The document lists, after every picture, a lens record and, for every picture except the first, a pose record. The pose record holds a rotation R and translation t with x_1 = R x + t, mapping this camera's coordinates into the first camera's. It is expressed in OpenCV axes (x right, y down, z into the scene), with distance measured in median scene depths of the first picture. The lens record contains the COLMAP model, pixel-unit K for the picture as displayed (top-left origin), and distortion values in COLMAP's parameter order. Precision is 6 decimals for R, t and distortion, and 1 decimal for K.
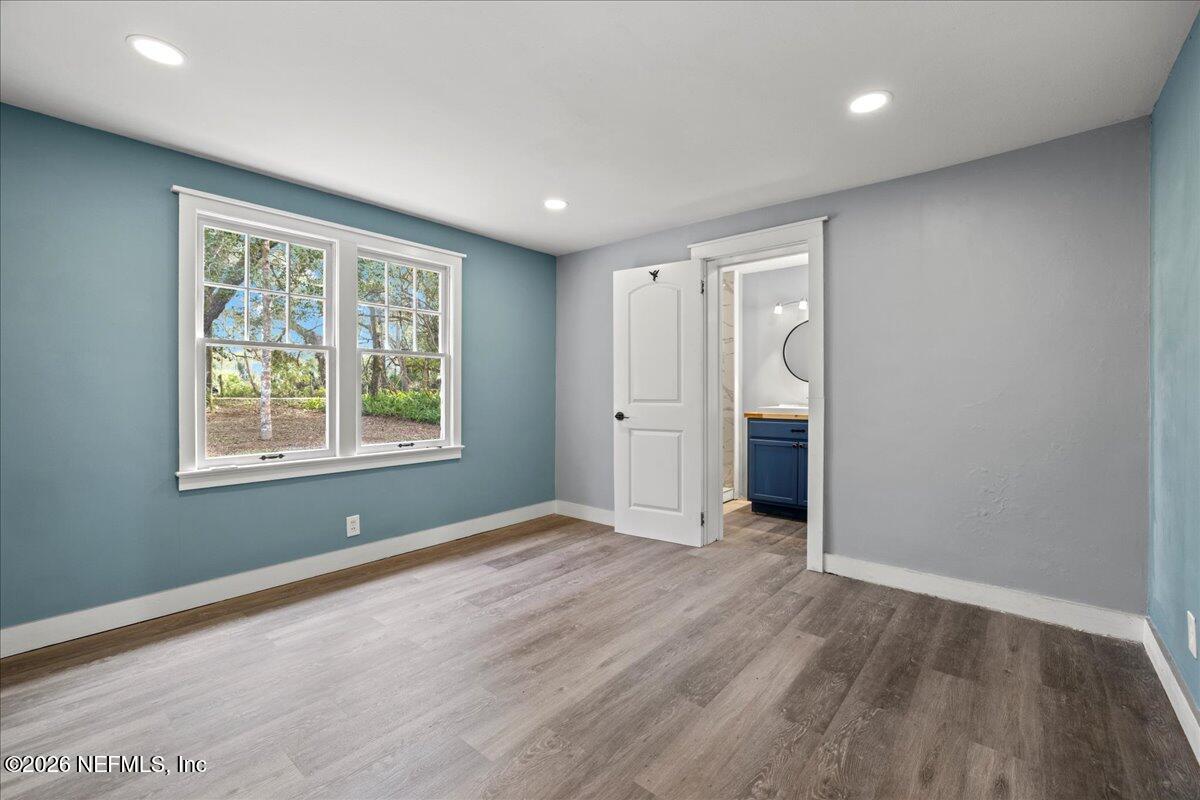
lens RADIAL K [[514.3, 0, 596.9], [0, 514.3, 391.4], [0, 0, 1]] dist [0.002217, 0.000873]
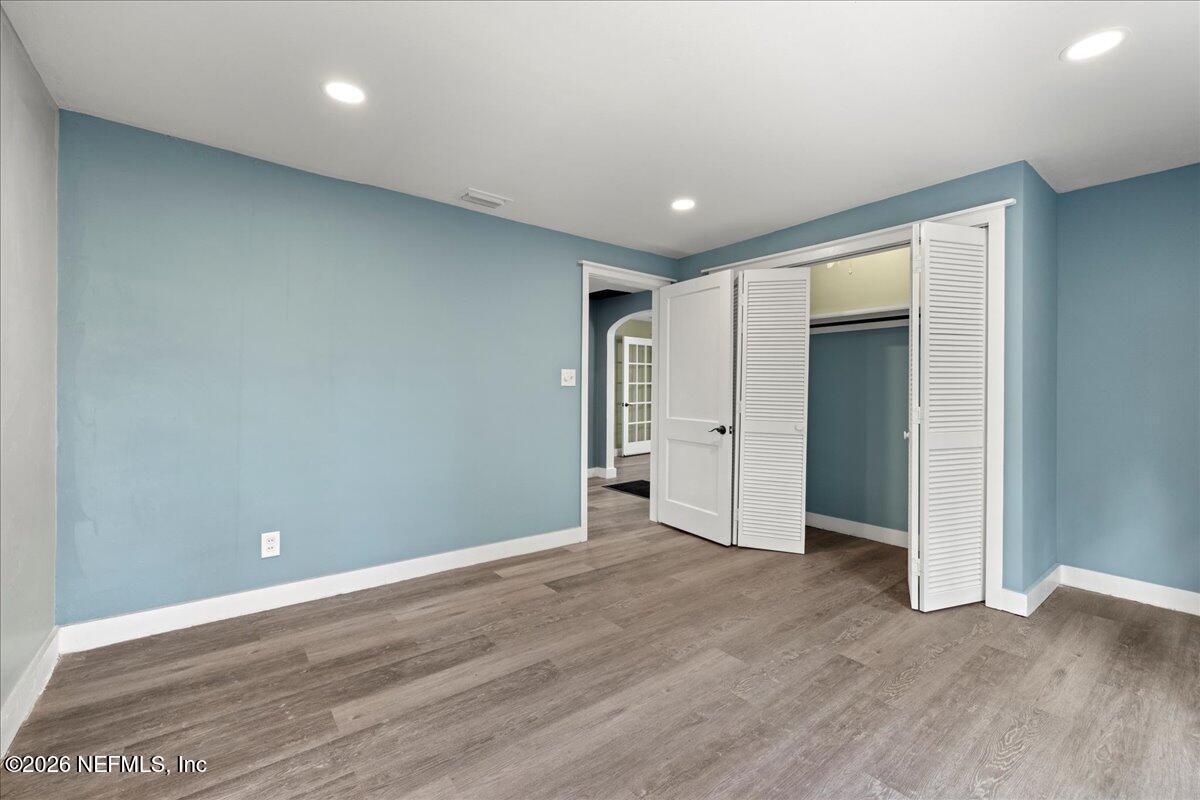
lens RADIAL K [[514.3, 0, 596.9], [0, 514.3, 391.4], [0, 0, 1]] dist [0.002217, 0.000873]
pose [[-0.980286, -0.006738, 0.197471, -0.118441], [-0.006075, 0.999974, 0.003962, -0.013987], [-0.197492, 0.002684, -0.980301, 1.865927]]
